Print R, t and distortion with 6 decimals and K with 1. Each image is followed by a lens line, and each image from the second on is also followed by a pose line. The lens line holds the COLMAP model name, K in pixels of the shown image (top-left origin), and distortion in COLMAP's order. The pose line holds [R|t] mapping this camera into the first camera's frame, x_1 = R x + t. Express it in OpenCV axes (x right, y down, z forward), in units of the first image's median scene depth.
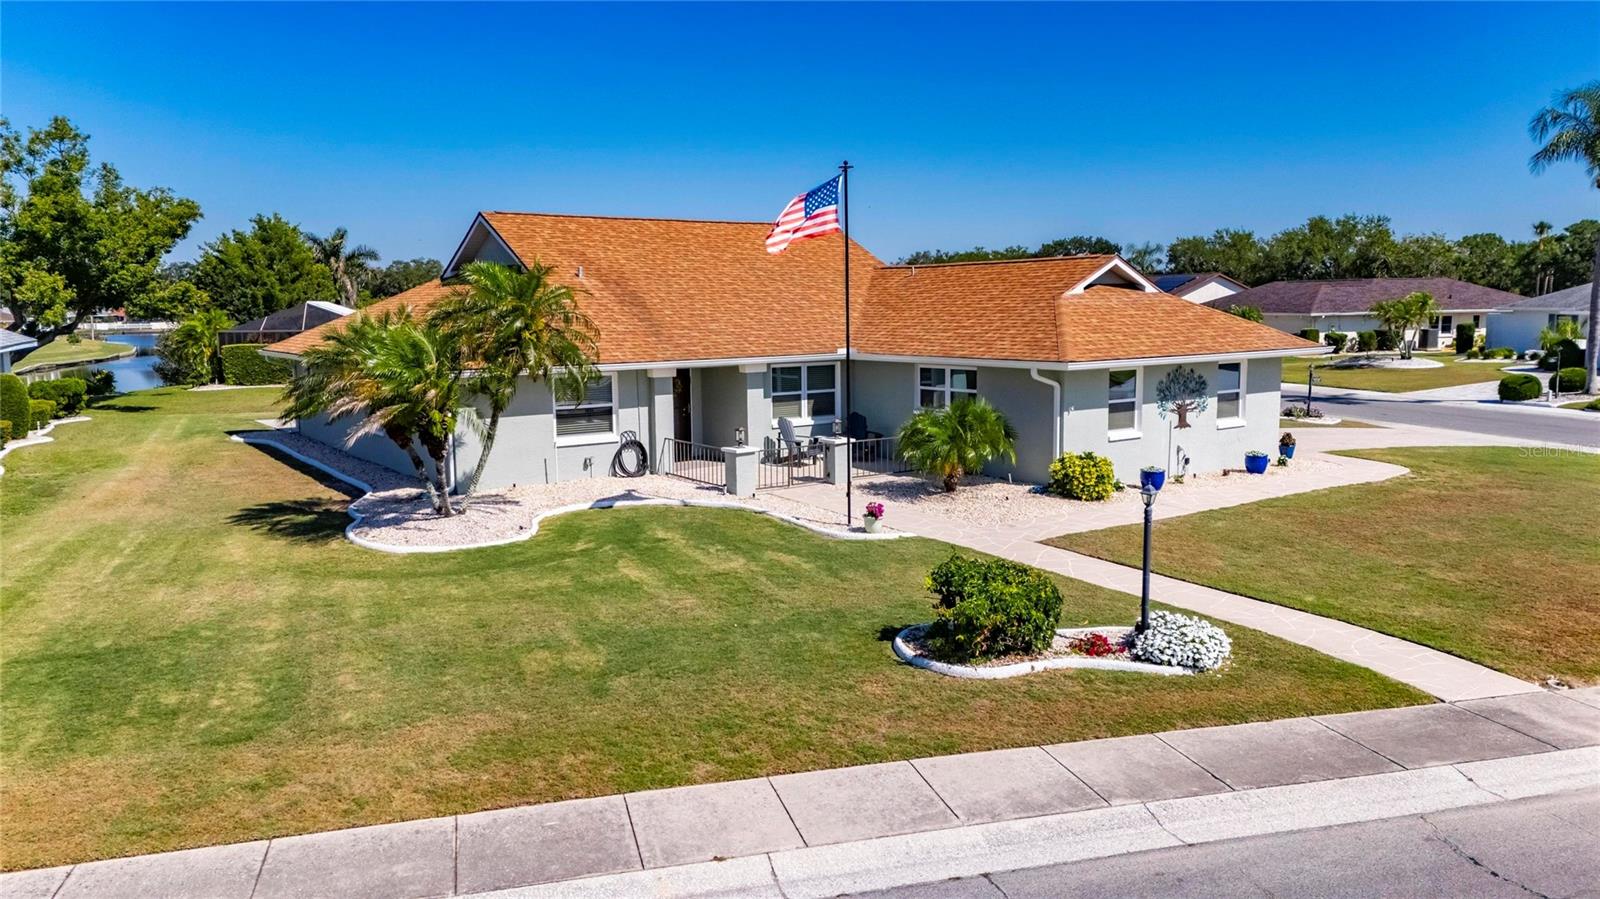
lens RADIAL K [[1170.9, 0, 805.2], [0, 1170.9, 480.6], [0, 0, 1]] dist [0.072731, -0.069196]
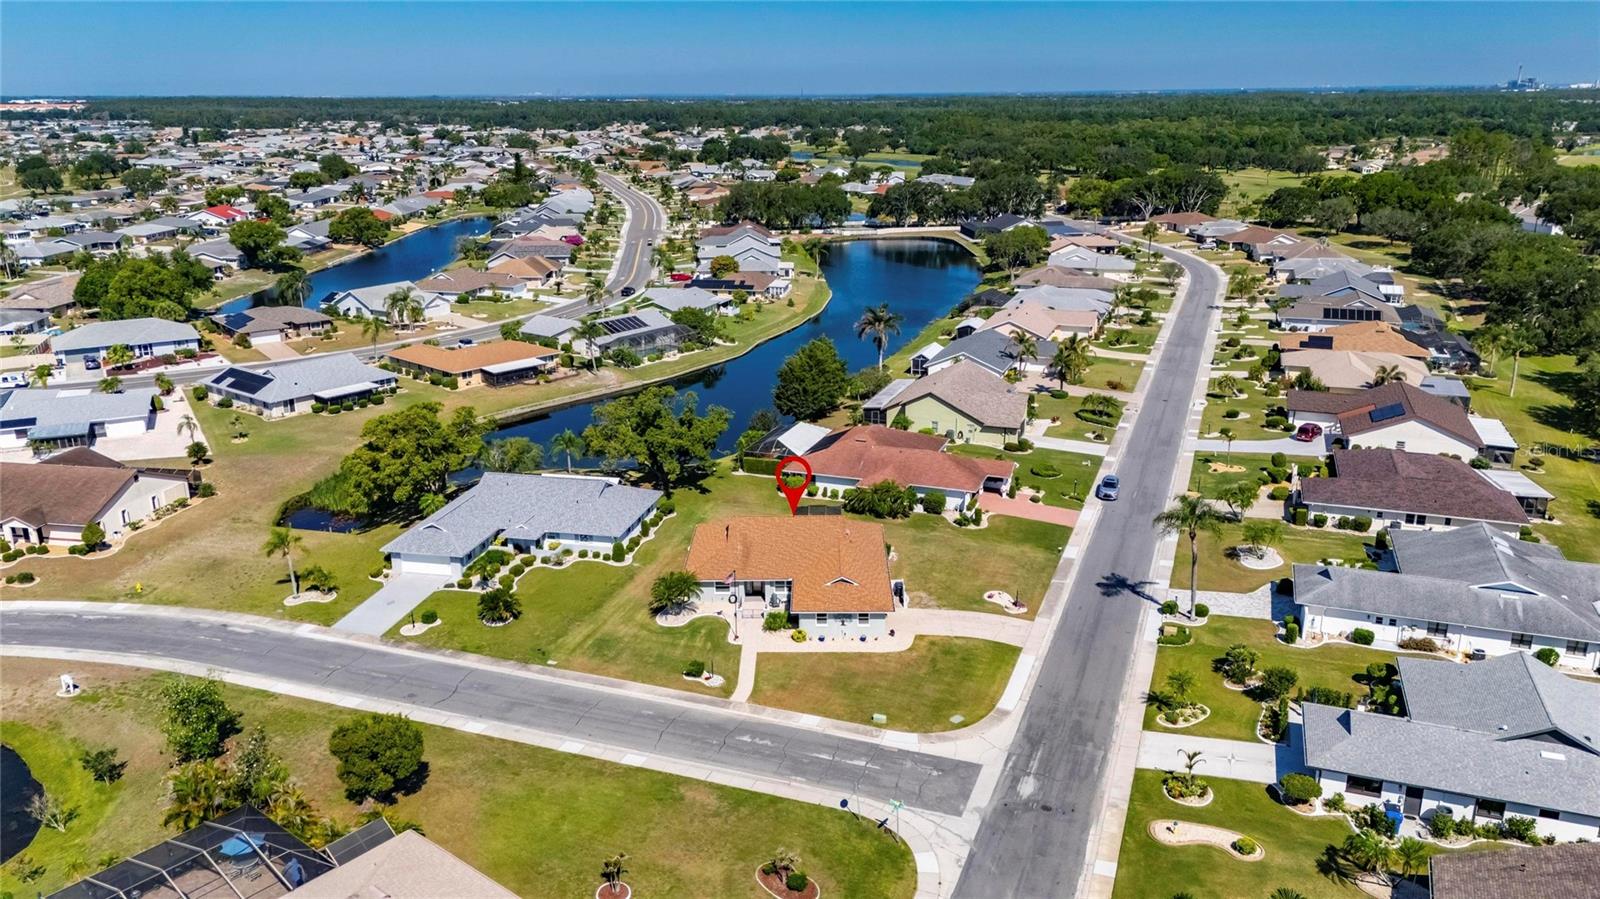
lens RADIAL K [[1170.9, 0, 800.0], [0, 1170.9, 445.0], [0, 0, 1]] dist [0.072731, -0.069196]
pose [[0.805339, 0.175559, -0.566223, 3.028881], [-0.091710, 0.980540, 0.173580, -1.705805], [0.585678, -0.087863, 0.805768, -2.864975]]
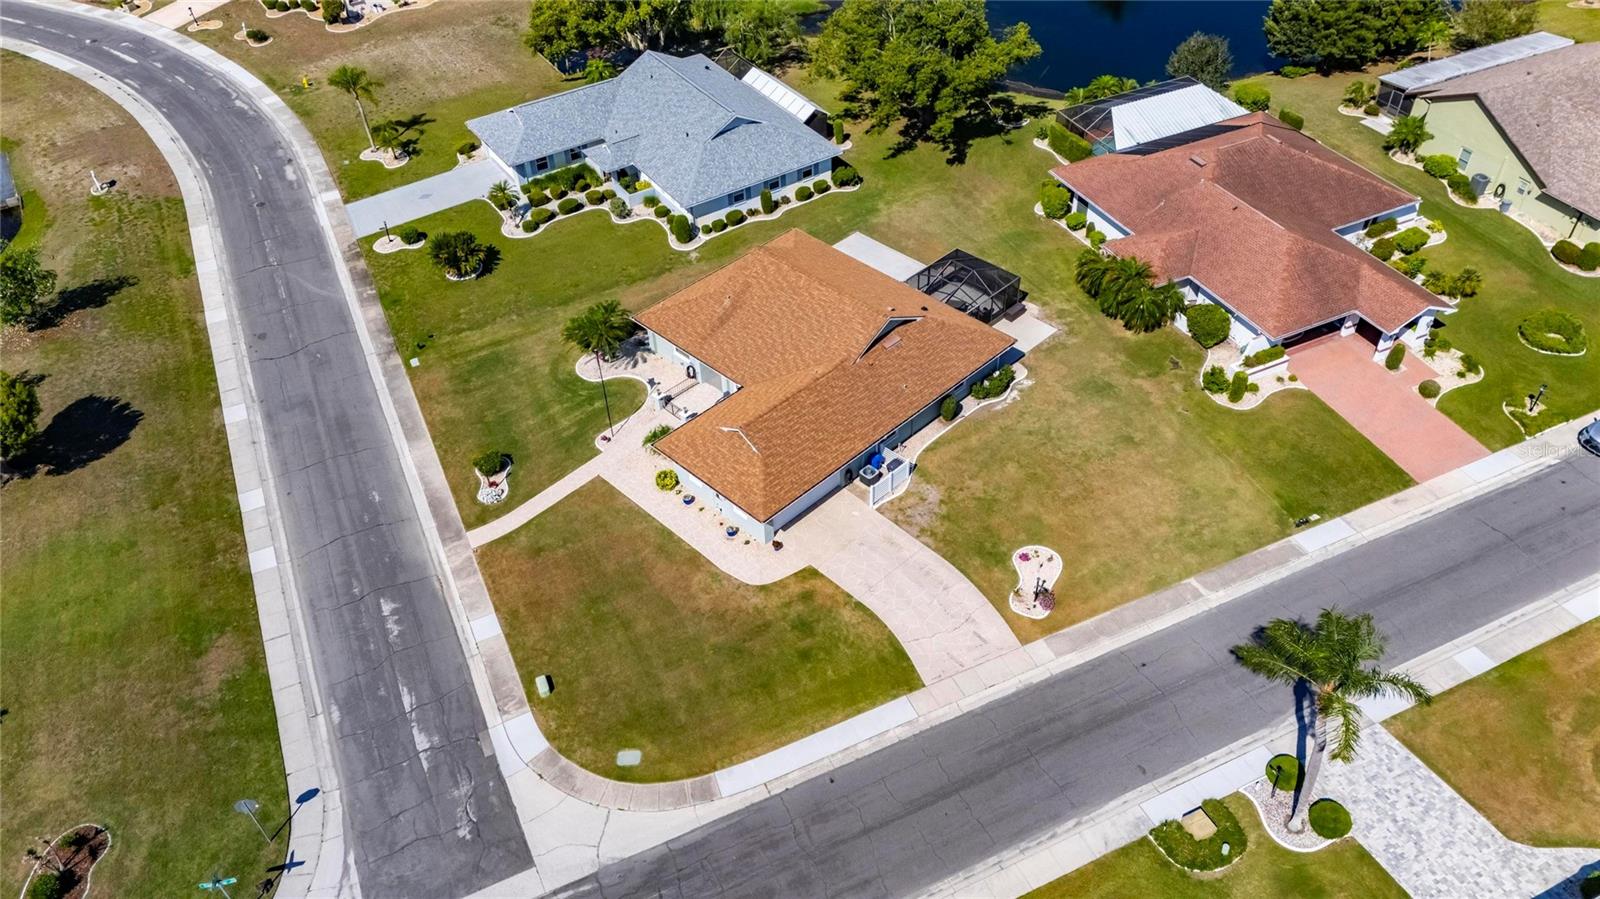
lens RADIAL K [[1170.9, 0, 801.6], [0, 1170.9, 448.4], [0, 0, 1]] dist [0.072731, -0.069196]
pose [[0.167857, 0.663453, -0.729146, 2.702748], [-0.126354, 0.748019, 0.651538, -2.277712], [0.977680, -0.017235, 0.209390, 0.860710]]
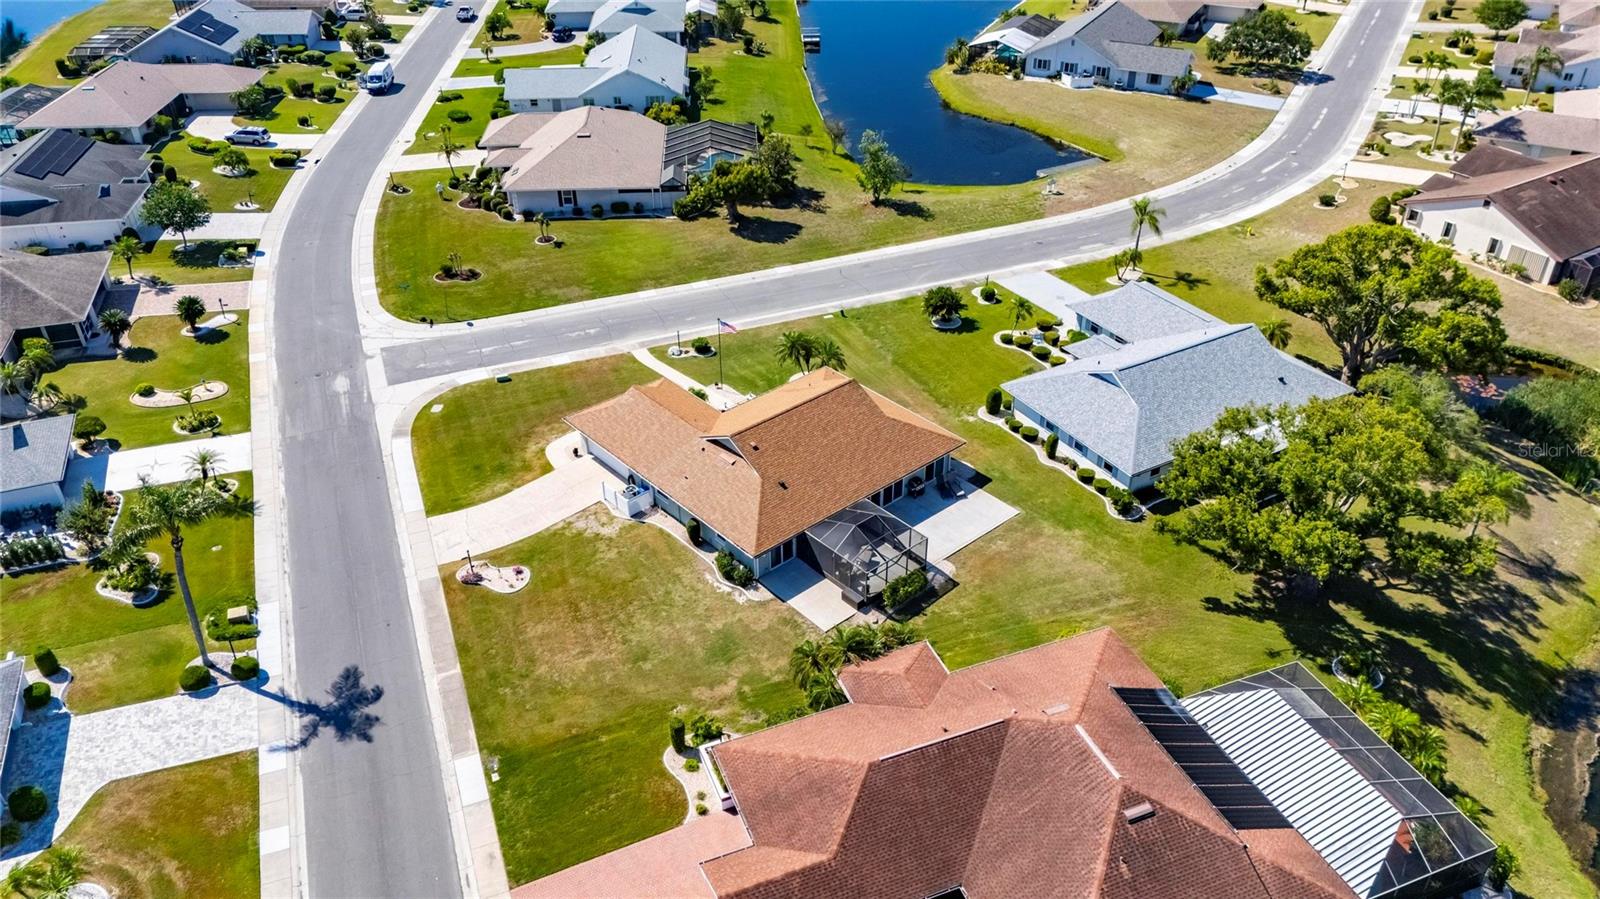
lens RADIAL K [[1170.9, 0, 800.8], [0, 1170.9, 459.0], [0, 0, 1]] dist [0.072731, -0.069196]
pose [[-0.994378, 0.073068, -0.076642, 0.102209], [0.001884, 0.735877, 0.677113, -2.908196], [0.105874, 0.673162, -0.731877, 4.667474]]
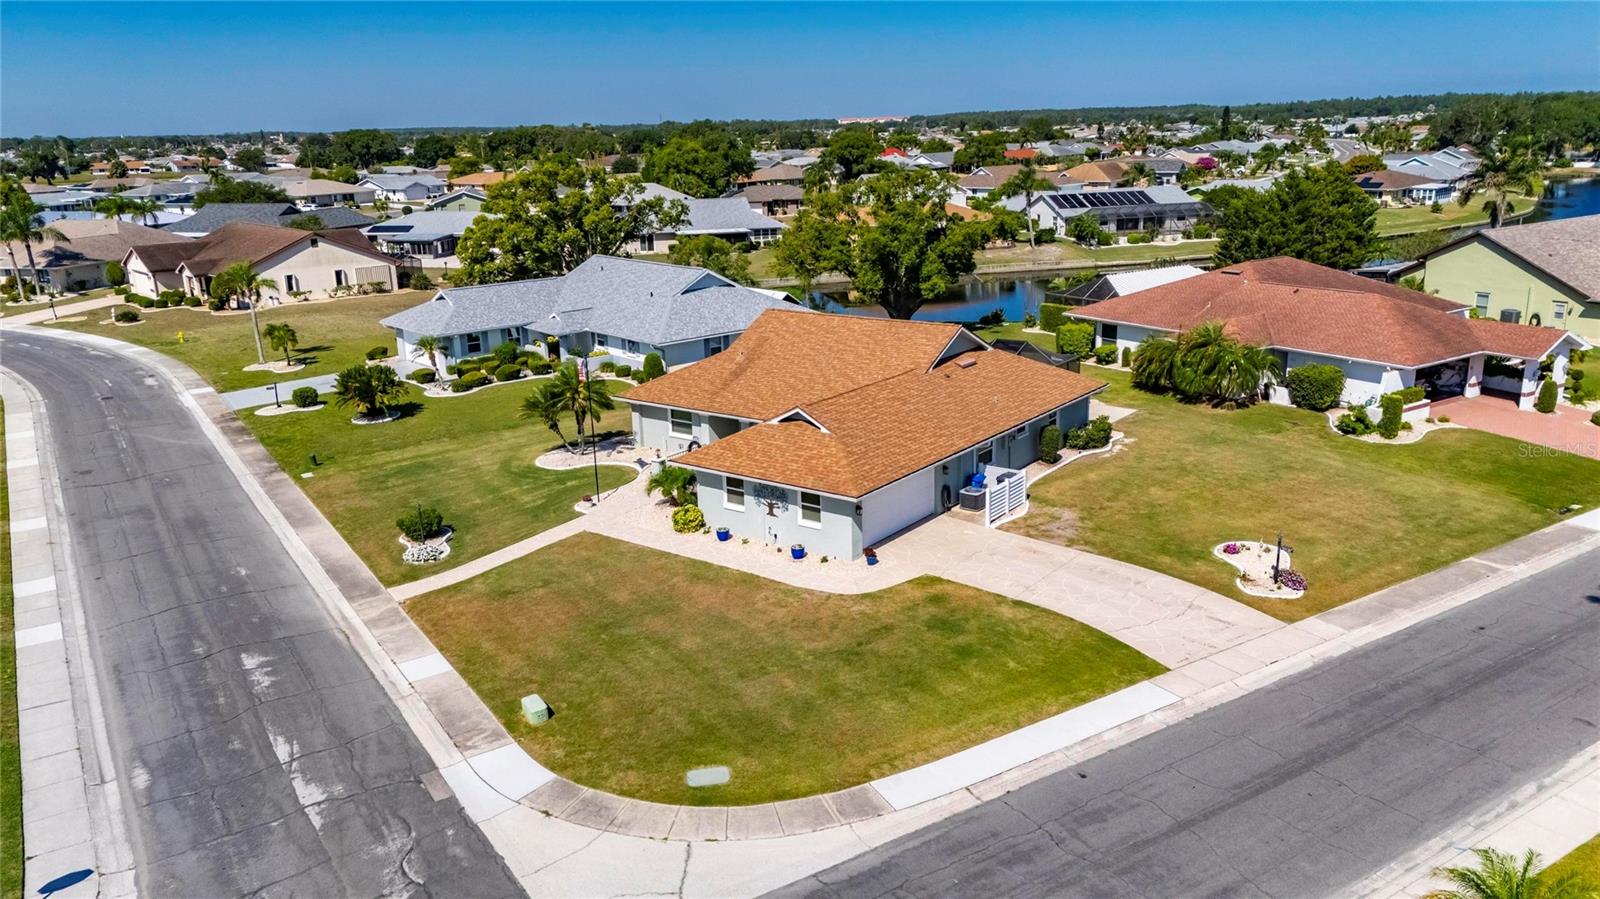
lens RADIAL K [[1170.9, 0, 802.9], [0, 1170.9, 451.0], [0, 0, 1]] dist [0.072731, -0.069196]
pose [[0.299713, 0.260853, -0.917675, 2.421368], [-0.122720, 0.964444, 0.234066, -0.698272], [0.946103, 0.042465, 0.321069, 0.649280]]
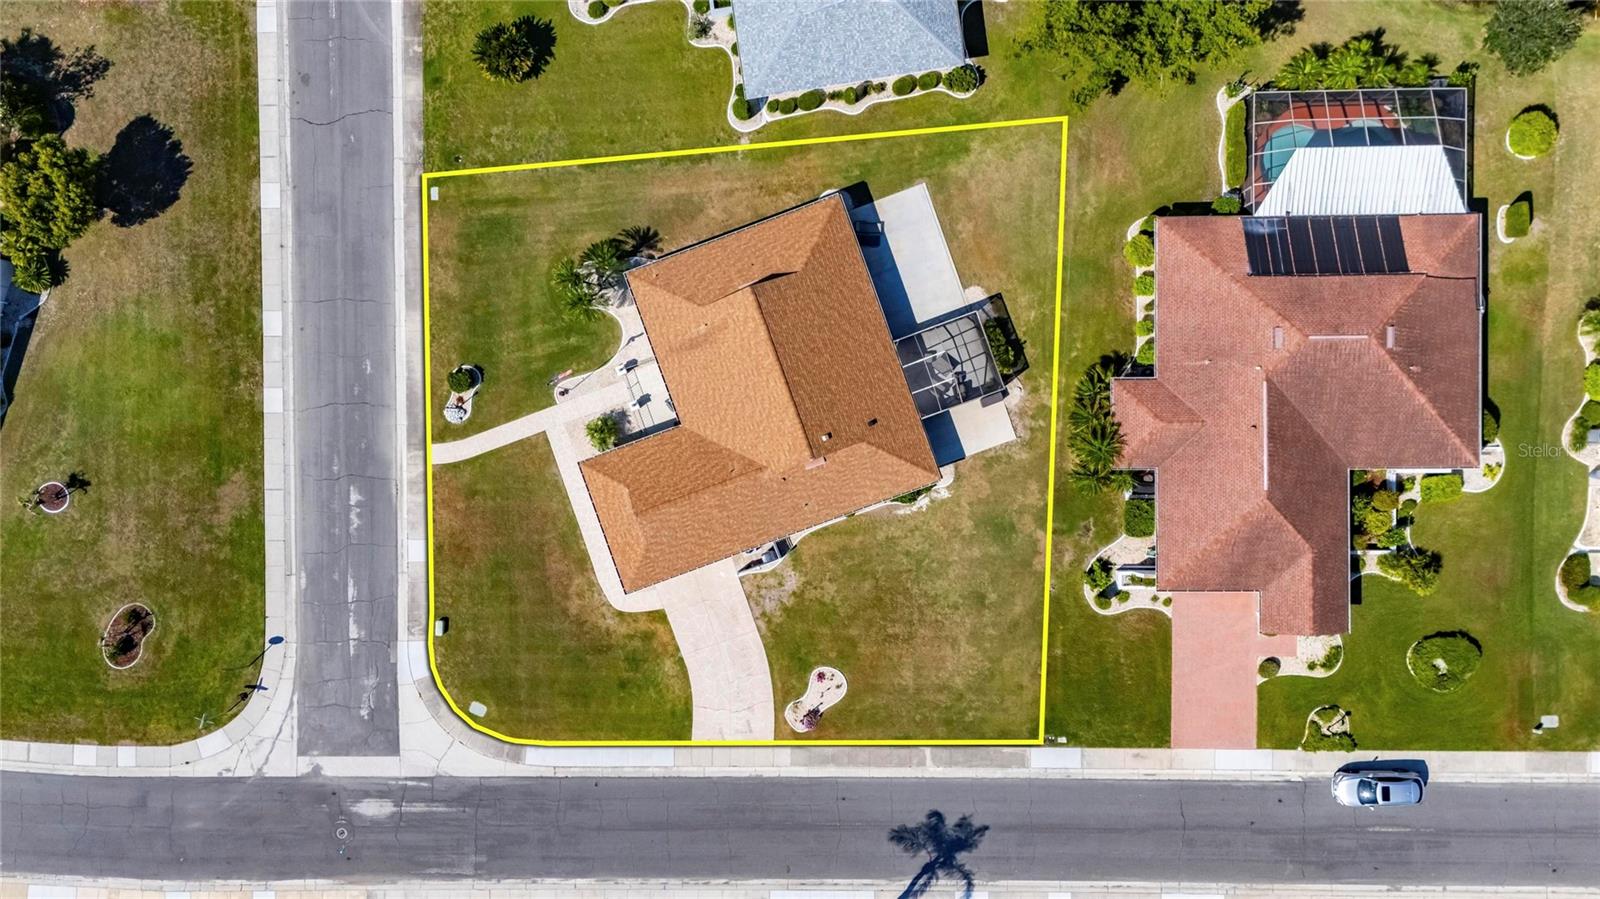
lens RADIAL K [[1170.9, 0, 793.8], [0, 1170.9, 443.2], [0, 0, 1]] dist [0.072731, -0.069196]
pose [[-0.266930, 0.963450, 0.022622, -0.074075], [-0.115812, -0.055372, 0.991727, -3.909905], [0.956732, 0.262101, 0.126359, 1.302500]]
